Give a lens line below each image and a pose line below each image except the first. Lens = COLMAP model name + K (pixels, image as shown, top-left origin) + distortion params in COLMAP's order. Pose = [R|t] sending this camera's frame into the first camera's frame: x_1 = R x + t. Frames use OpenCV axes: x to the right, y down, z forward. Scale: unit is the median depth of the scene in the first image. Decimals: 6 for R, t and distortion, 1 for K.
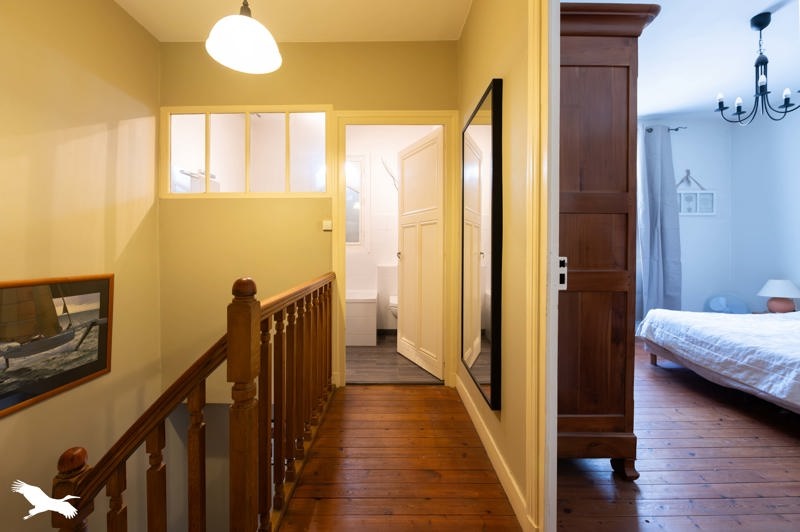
lens RADIAL K [[310.5, 0, 397.0], [0, 310.5, 250.2], [0, 0, 1]] dist [-0.016200, -0.000152]
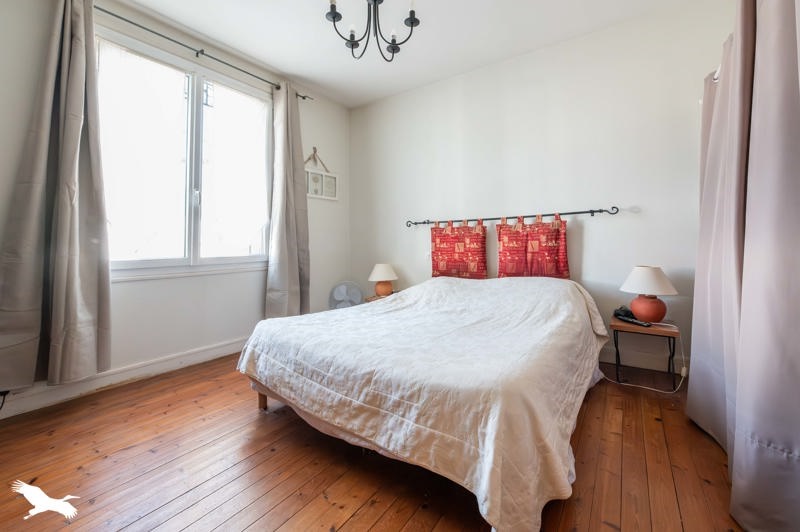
lens RADIAL K [[332.7, 0, 400.0], [0, 332.7, 266.0], [0, 0, 1]] dist [-0.000259, -0.000018]
pose [[0.563098, -0.057805, 0.824366, 0.560984], [0.003560, 0.997711, 0.067529, 0.041542], [-0.826383, -0.035090, 0.562015, 0.485517]]
